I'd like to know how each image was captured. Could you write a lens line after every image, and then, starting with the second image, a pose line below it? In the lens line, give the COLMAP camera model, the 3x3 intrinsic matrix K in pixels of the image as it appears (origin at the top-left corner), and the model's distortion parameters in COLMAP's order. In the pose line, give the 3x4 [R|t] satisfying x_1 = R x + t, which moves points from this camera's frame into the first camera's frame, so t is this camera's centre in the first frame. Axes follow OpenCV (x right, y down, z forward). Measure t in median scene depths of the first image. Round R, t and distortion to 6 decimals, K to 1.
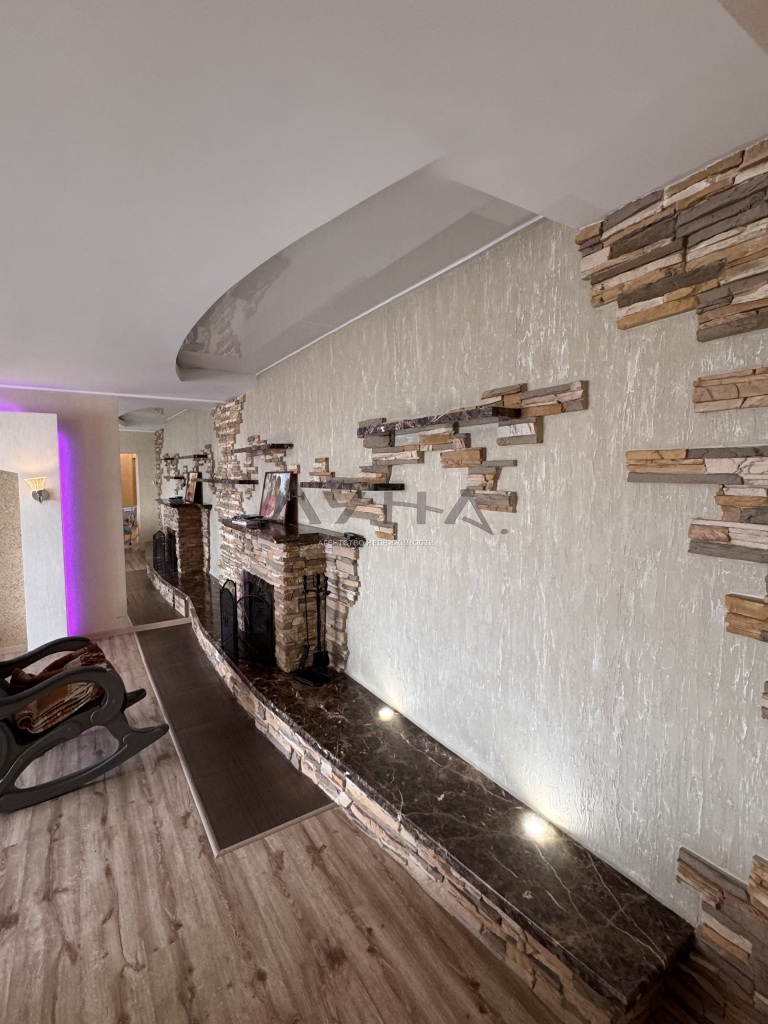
lens RADIAL K [[488.1, 0, 382.0], [0, 488.1, 507.5], [0, 0, 1]] dist [0.001967, 0.000869]
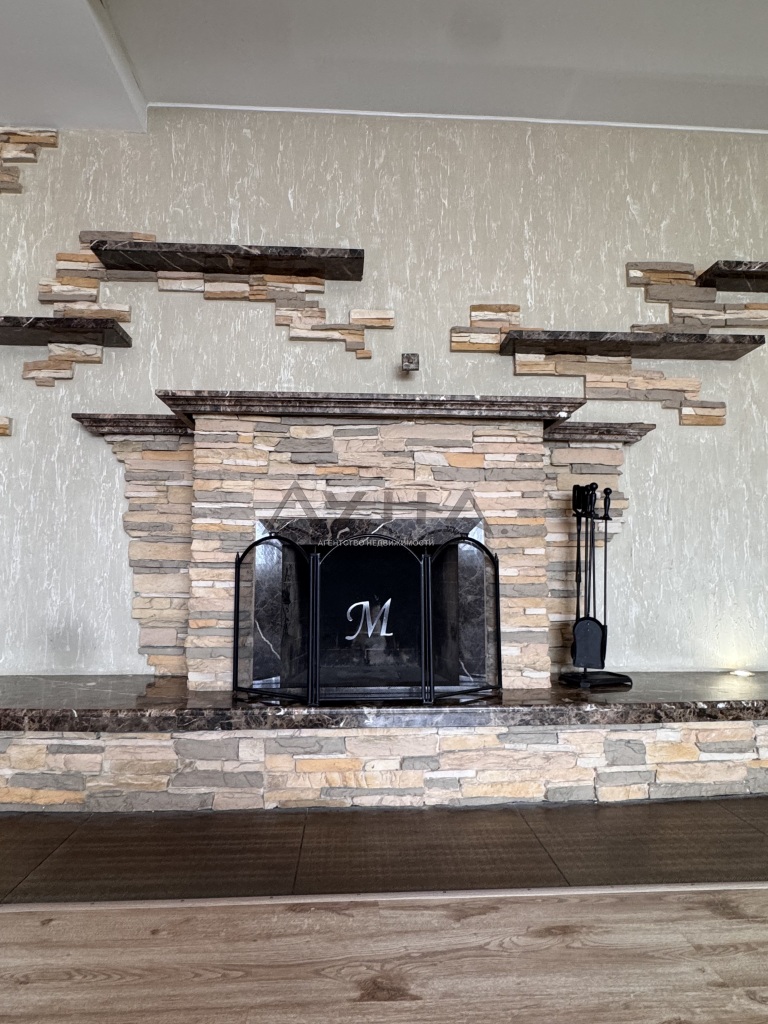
lens RADIAL K [[621.3, 0, 389.5], [0, 621.3, 505.5], [0, 0, 1]] dist [-0.006980, 0.001822]
pose [[0.482232, 0.105515, 0.869666, -1.178493], [0.057675, 0.986742, -0.151700, 0.347127], [-0.874143, 0.123312, 0.469753, 1.179682]]
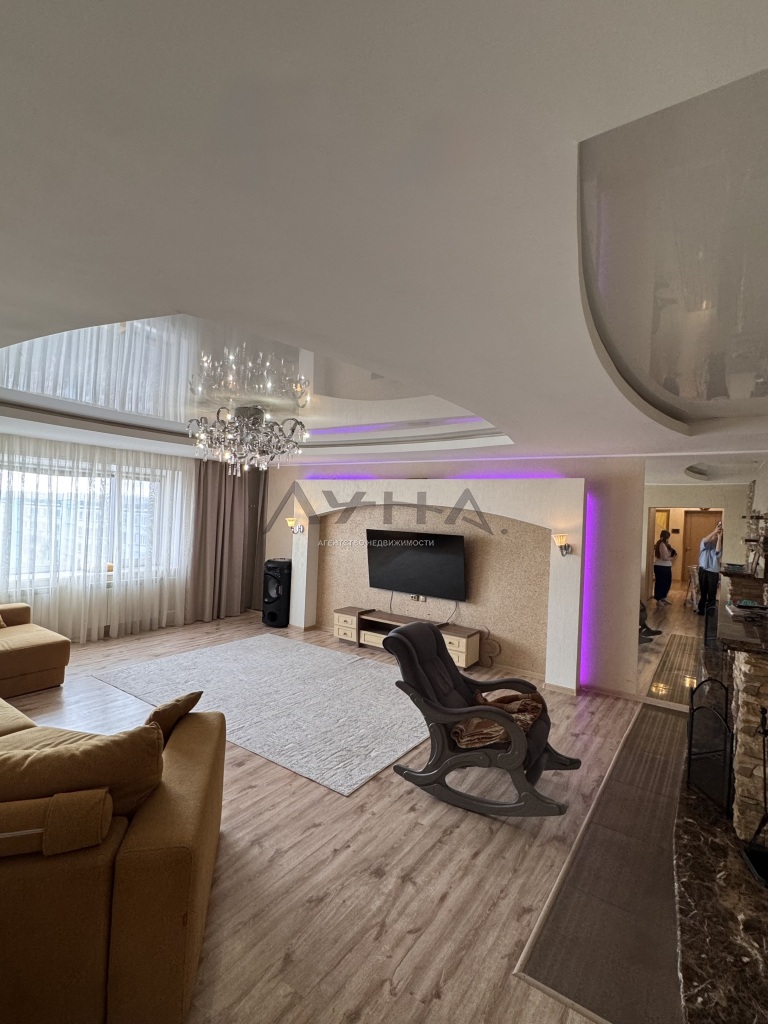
lens RADIAL K [[488.1, 0, 386.0], [0, 488.1, 509.7], [0, 0, 1]] dist [0.001967, 0.000869]
pose [[0.390129, 0.020409, -0.920534, 0.347143], [-0.108235, 0.993840, -0.023836, -0.082894], [0.914377, 0.108933, 0.389934, 0.304006]]
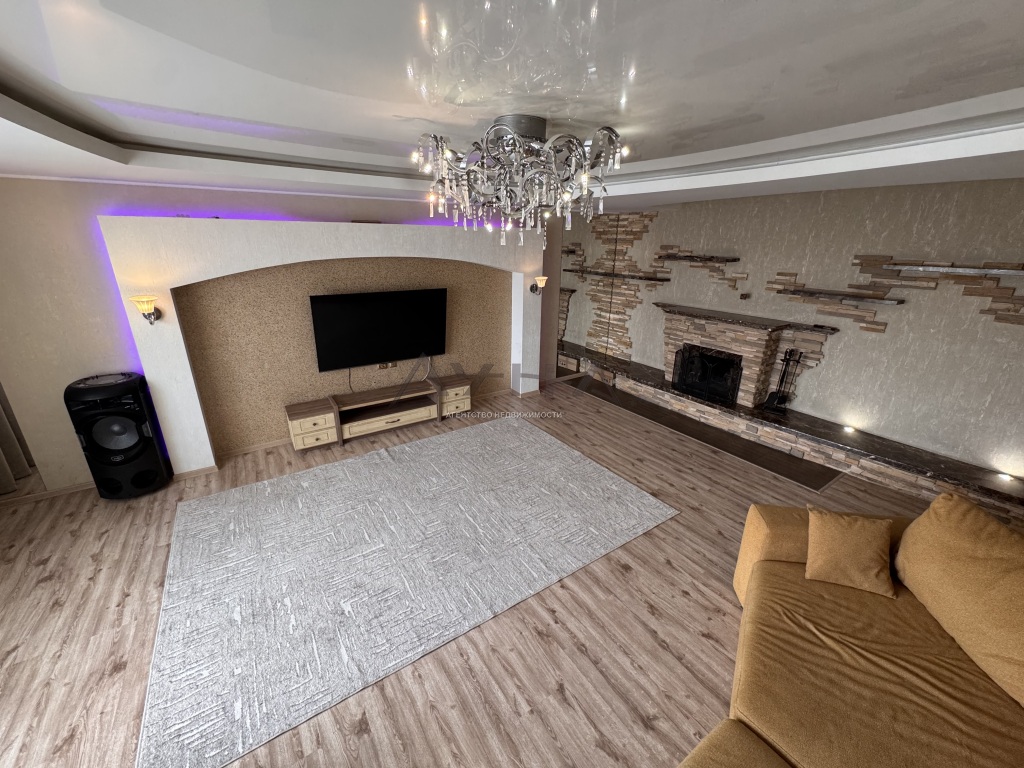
lens RADIAL K [[409.5, 0, 515.4], [0, 409.5, 384.4], [0, 0, 1]] dist [-0.001197, 0.000199]
pose [[0.999455, 0.006554, 0.032341, -1.490321], [-0.014865, 0.964424, 0.263944, -0.134074], [-0.029461, -0.264281, 0.963996, -0.427952]]
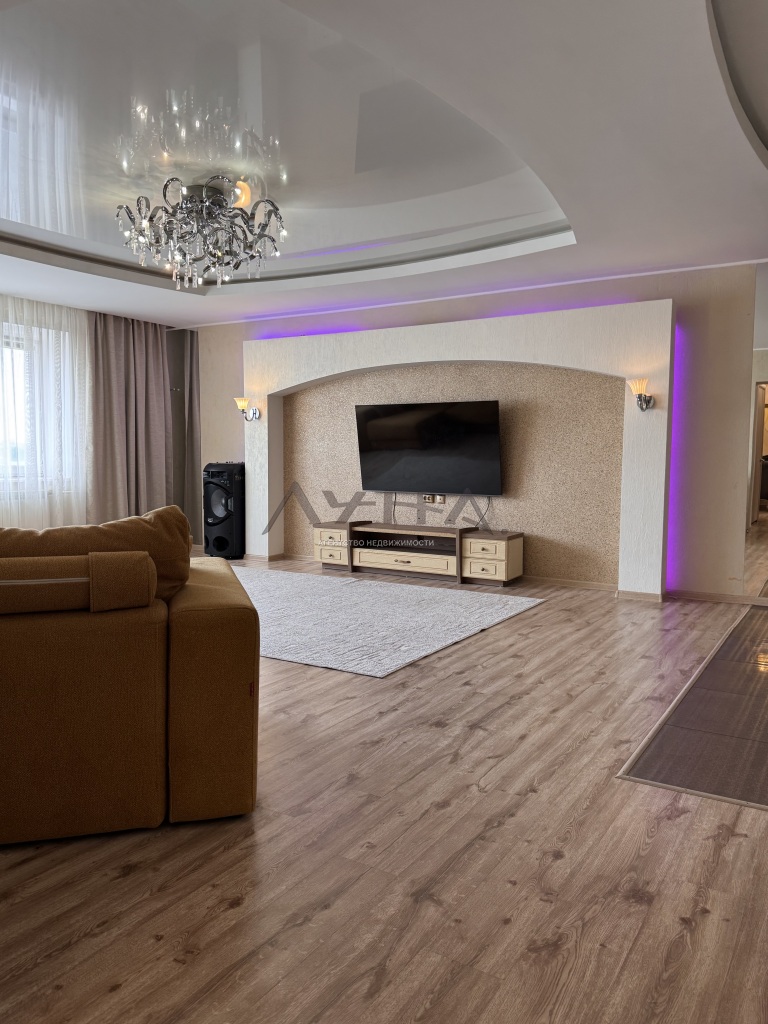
lens RADIAL K [[758.8, 0, 383.8], [0, 758.8, 506.7], [0, 0, 1]] dist [0.072477, -0.033072]
pose [[0.436219, 0.072929, -0.896880, 0.512244], [-0.073213, 0.996282, 0.045403, 0.231263], [0.896857, 0.045858, 0.439937, 0.096601]]
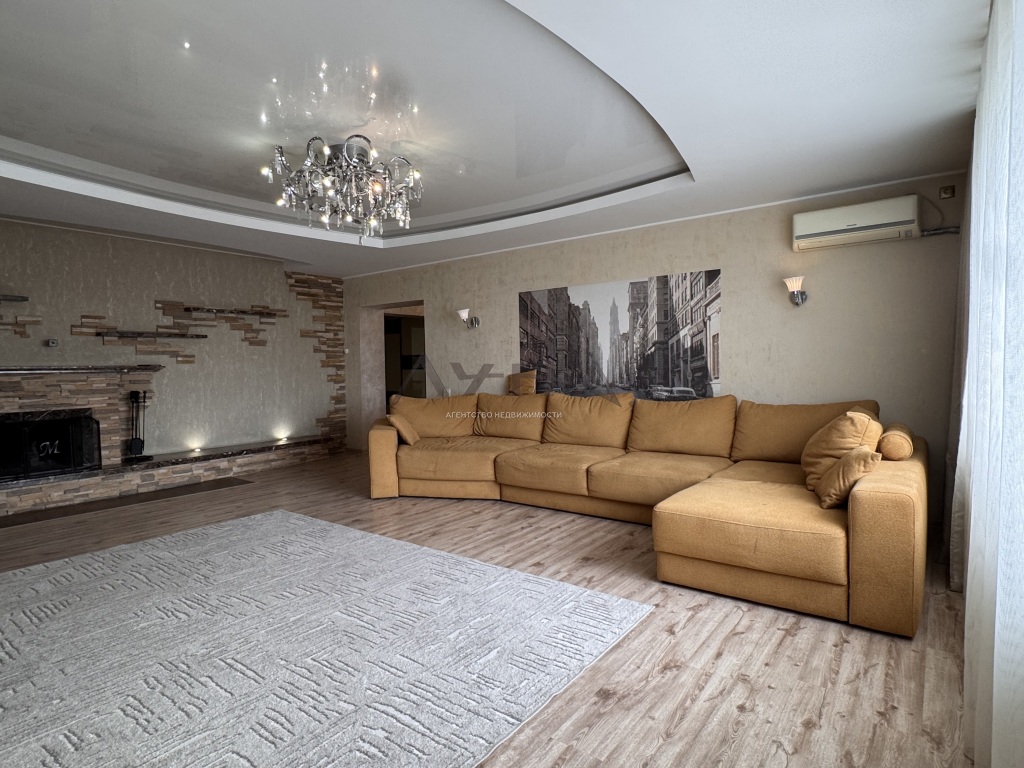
lens RADIAL K [[561.2, 0, 515.7], [0, 561.2, 384.8], [0, 0, 1]] dist [-0.001813, -0.000158]
pose [[-0.355716, -0.018481, 0.934412, -3.070734], [0.084529, 0.995071, 0.051860, 0.172042], [-0.930764, 0.097433, -0.352400, 0.677561]]
